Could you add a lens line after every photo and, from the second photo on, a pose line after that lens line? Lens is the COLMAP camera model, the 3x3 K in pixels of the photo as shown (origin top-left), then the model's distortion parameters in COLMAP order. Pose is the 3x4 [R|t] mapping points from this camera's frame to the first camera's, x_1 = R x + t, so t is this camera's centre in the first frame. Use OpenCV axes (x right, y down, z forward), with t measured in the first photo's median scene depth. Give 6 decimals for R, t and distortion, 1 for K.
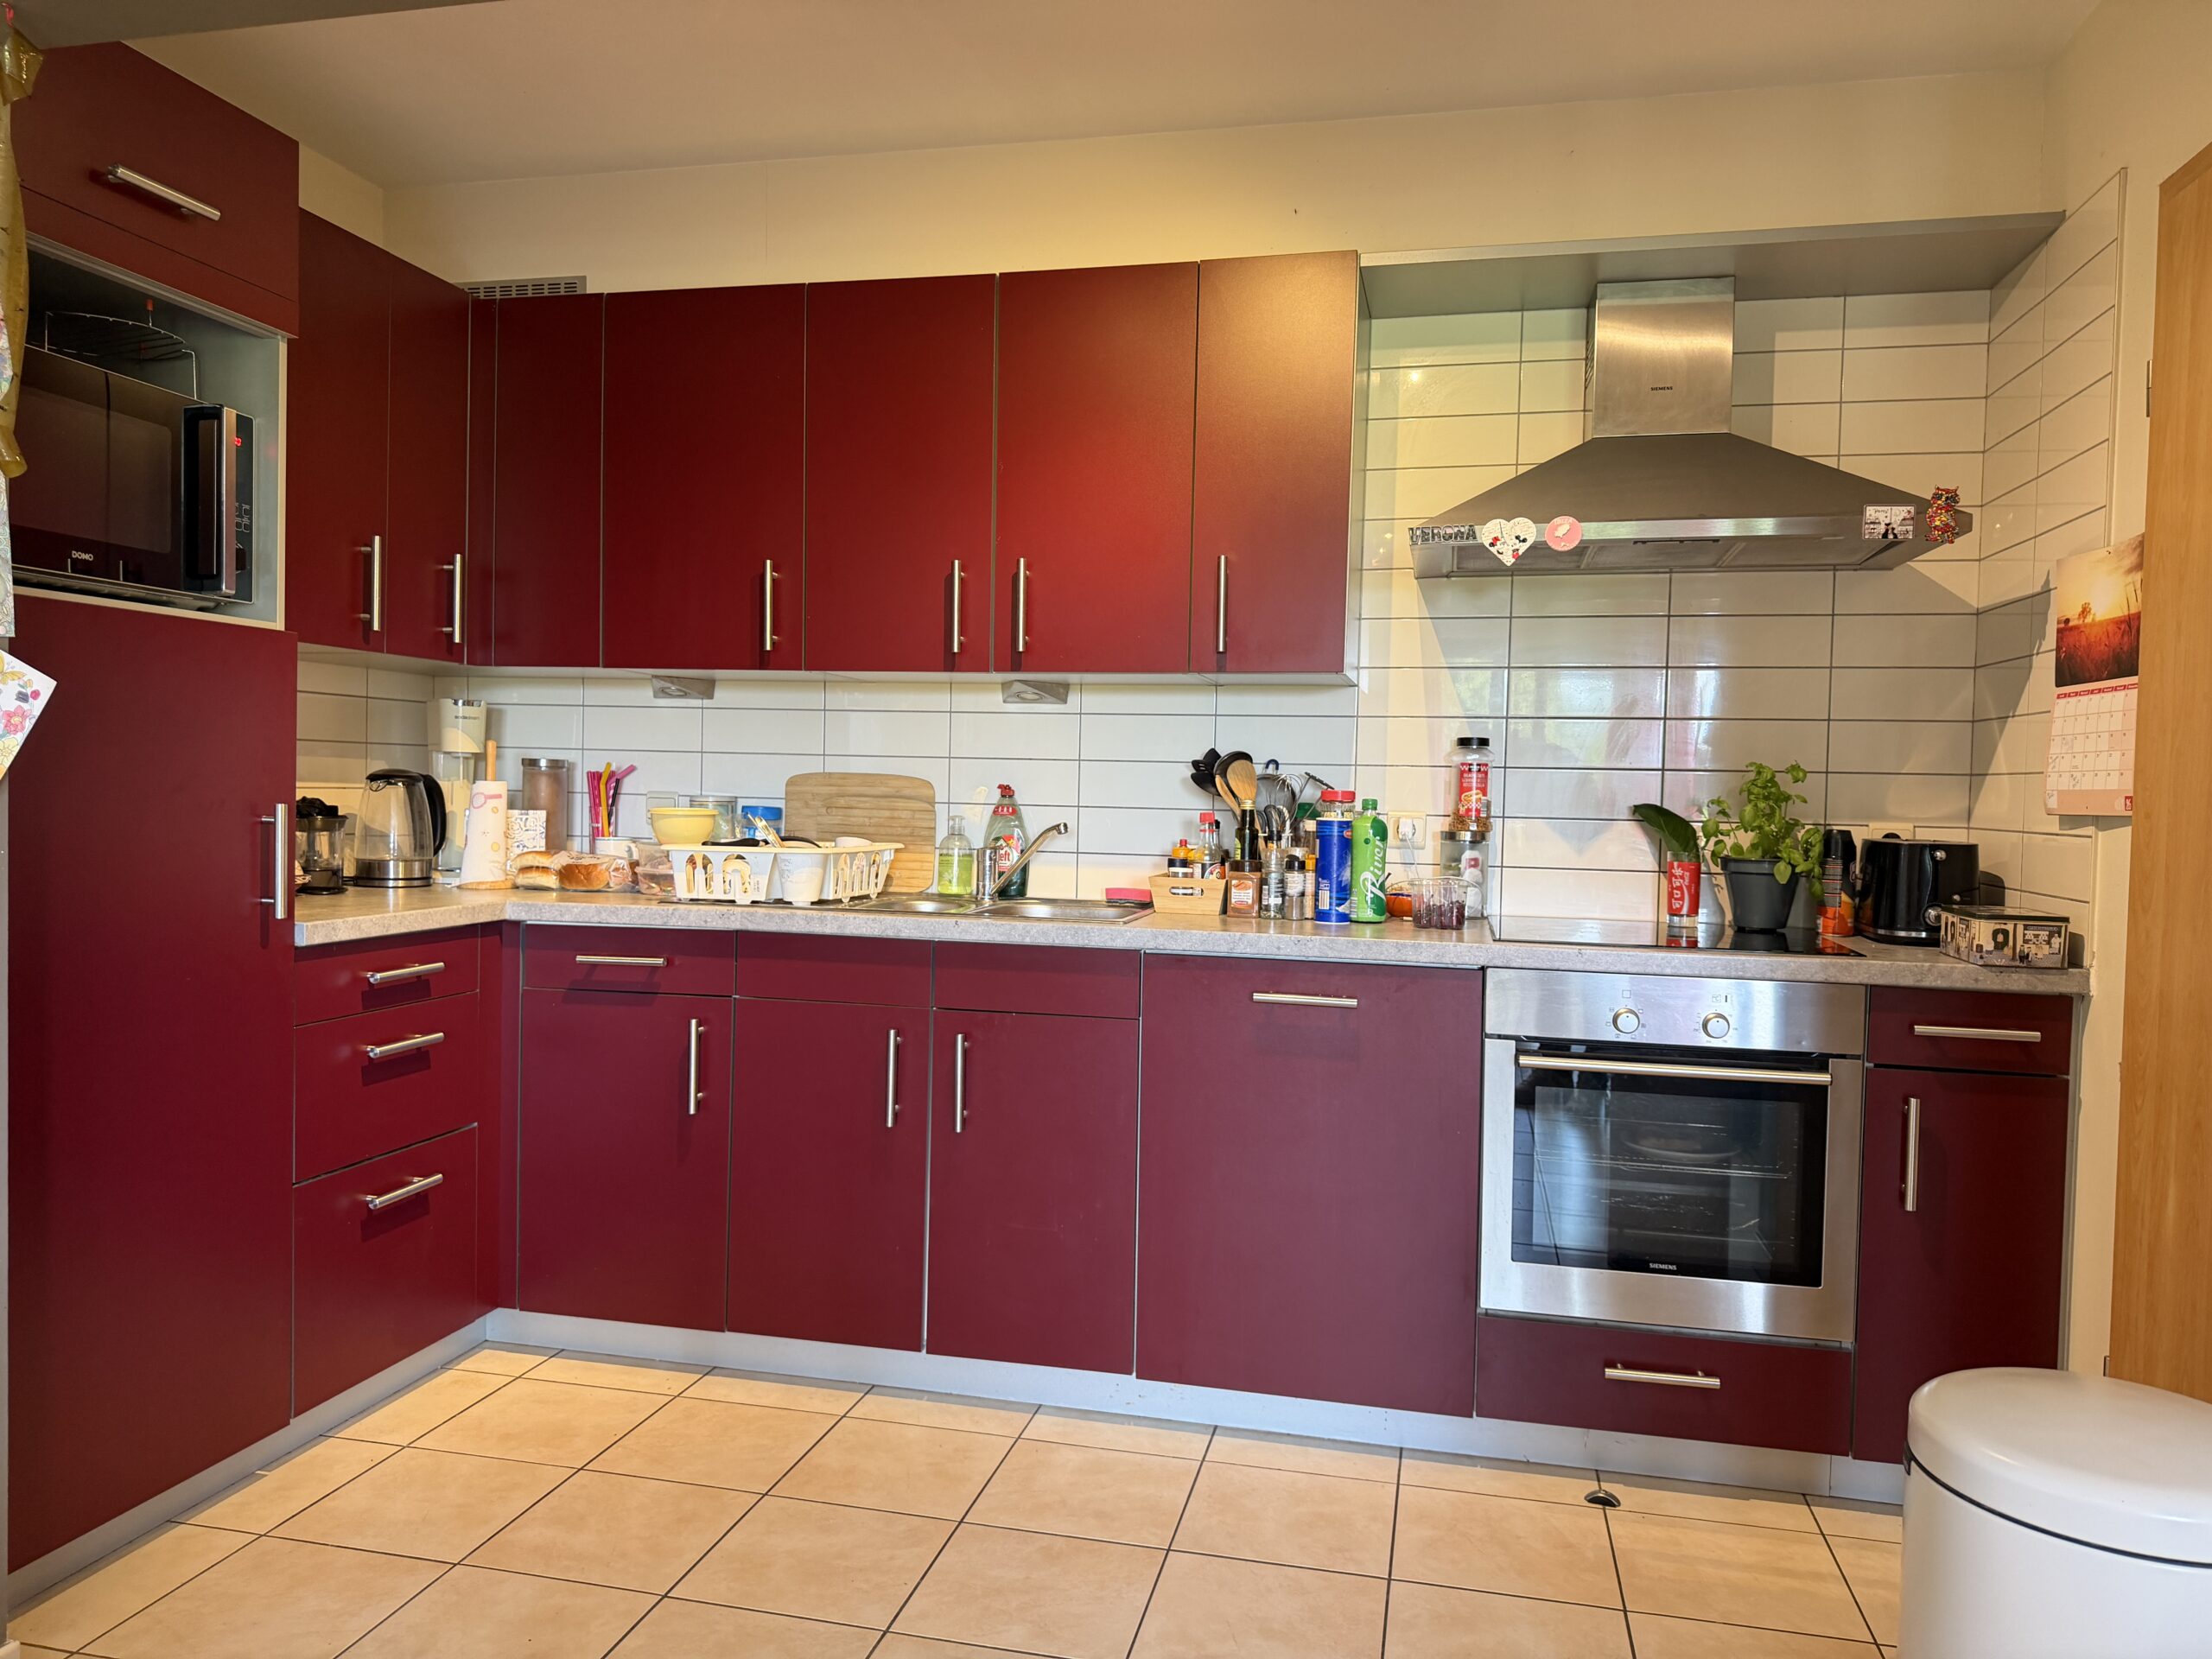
lens RADIAL K [[1579.9, 0, 1101.5], [0, 1579.9, 843.1], [0, 0, 1]] dist [0.026849, -0.035801]
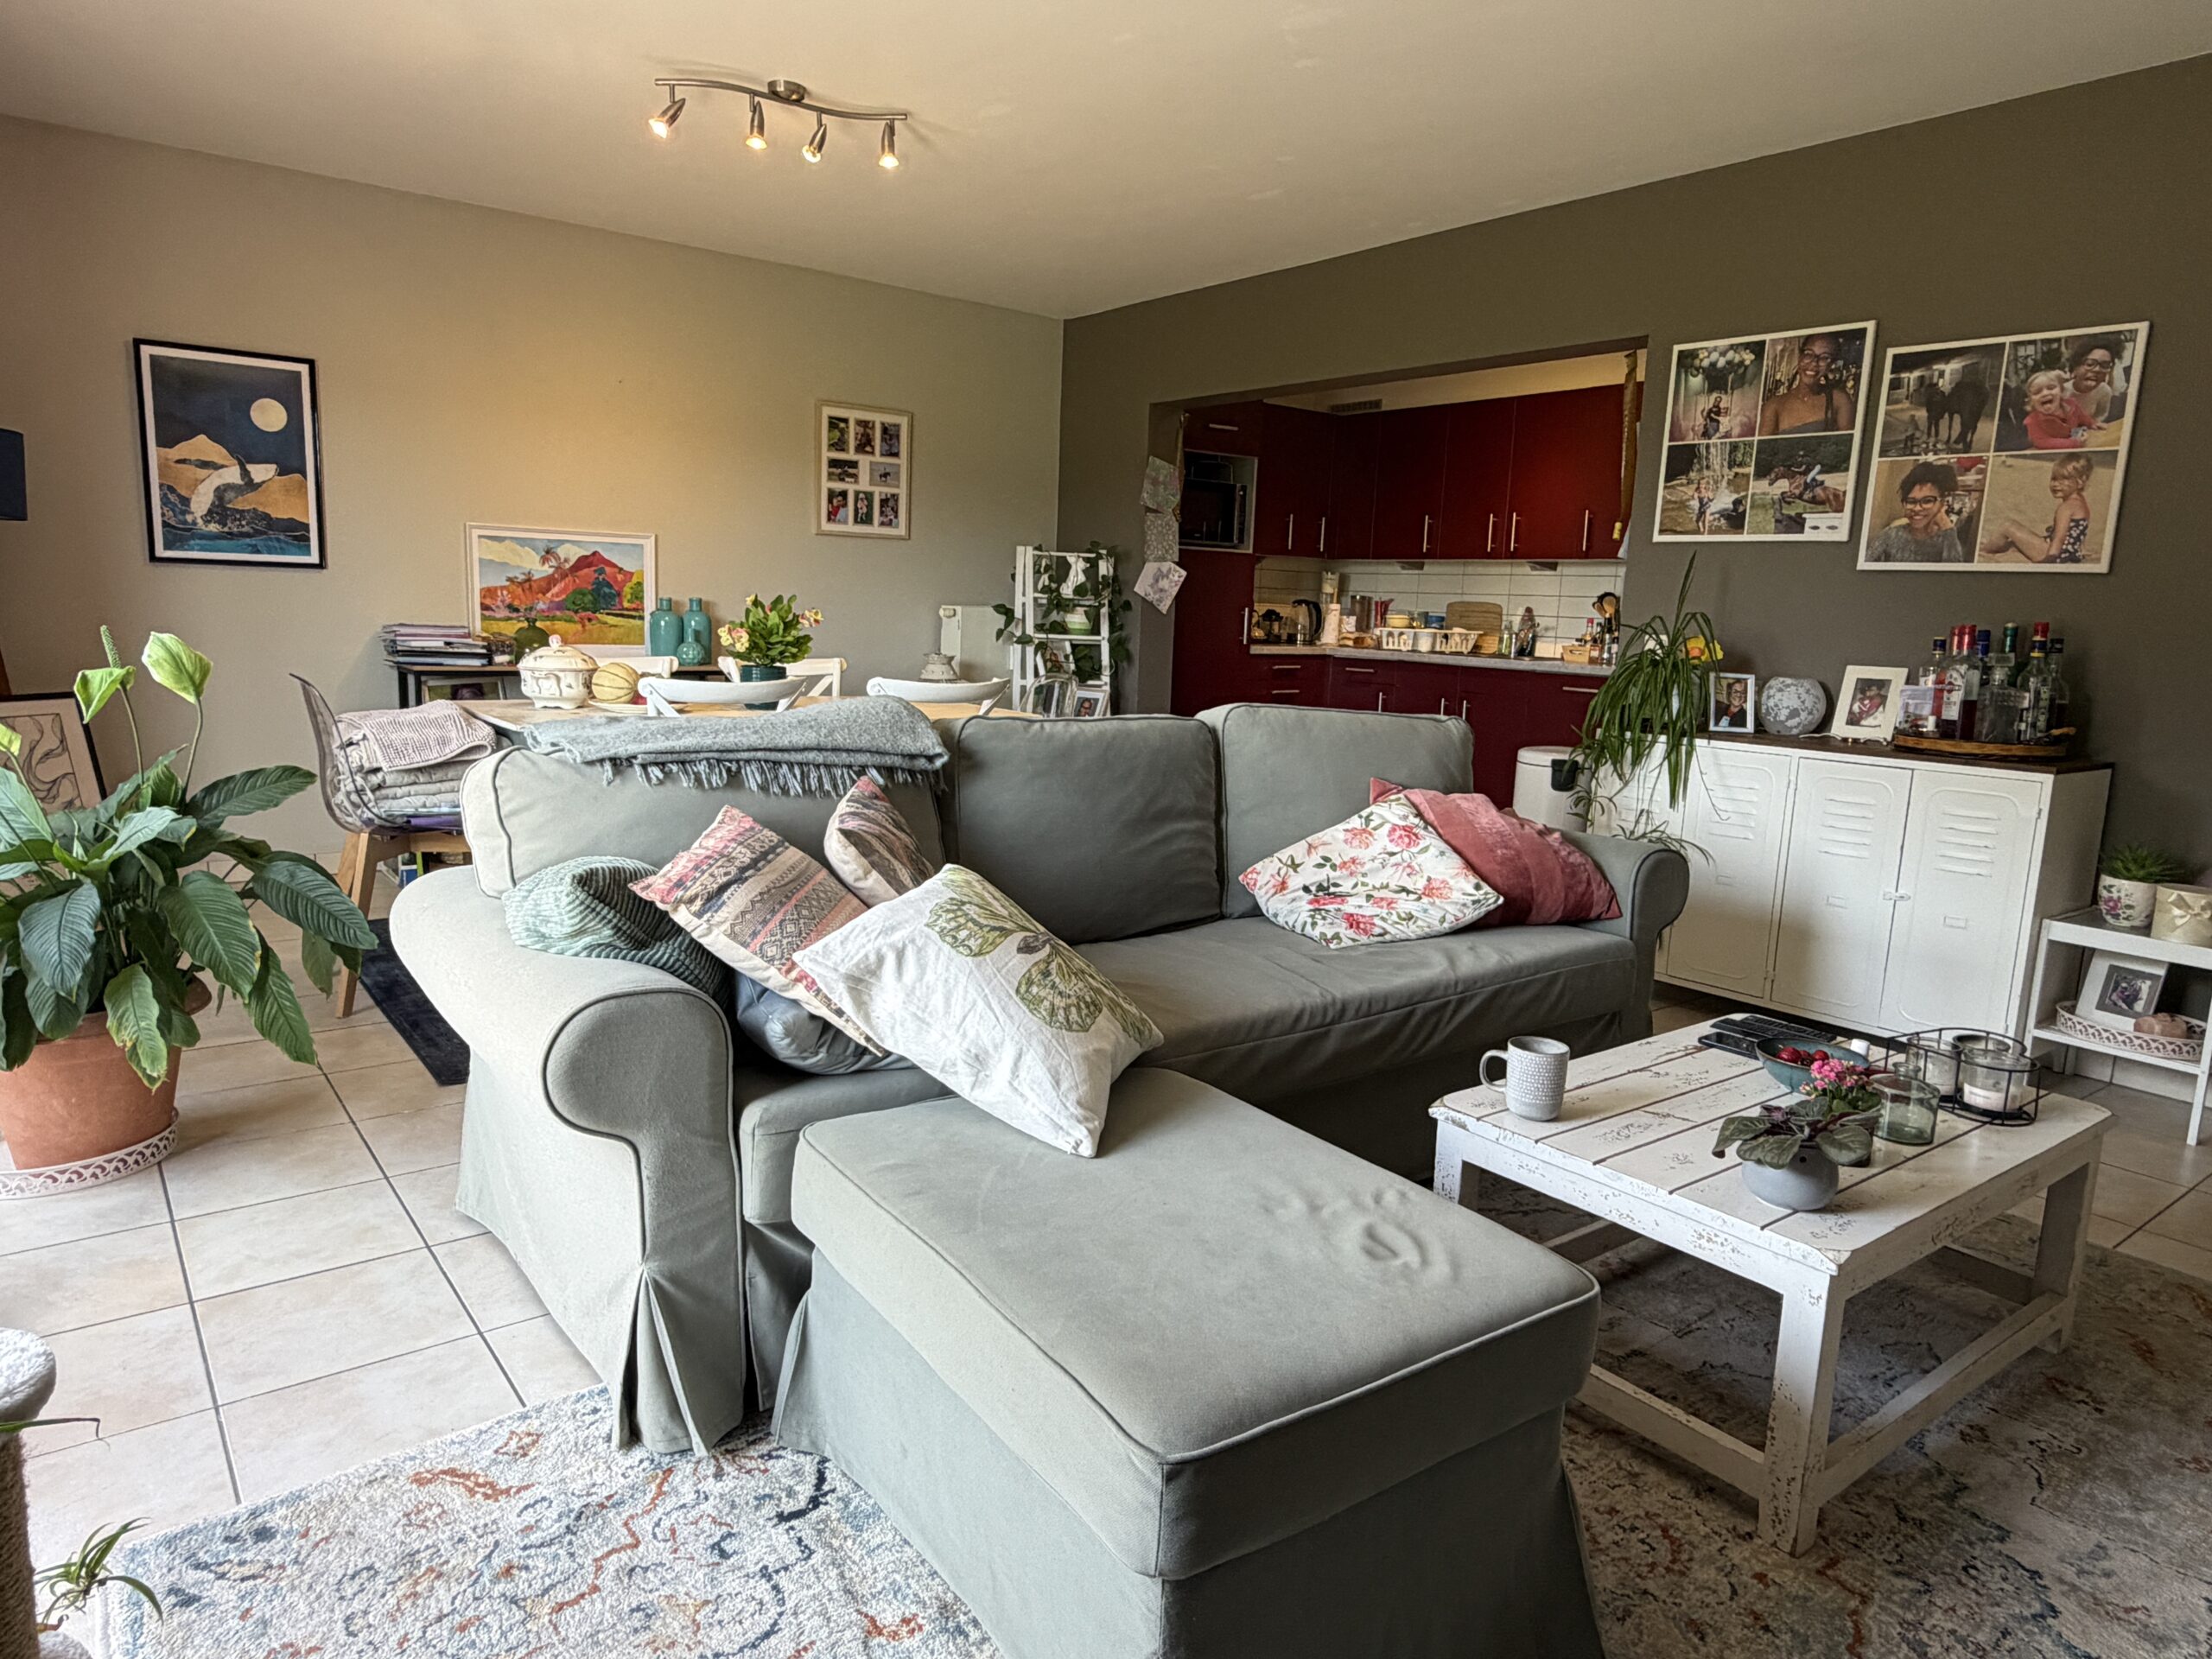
lens RADIAL K [[1379.7, 0, 1114.3], [0, 1379.7, 831.2], [0, 0, 1]] dist [-0.014055, 0.011221]
pose [[0.780947, 0.106926, -0.615376, 0.835209], [-0.039027, 0.991666, 0.122781, 0.072806], [0.623376, -0.071869, 0.778612, -1.103143]]
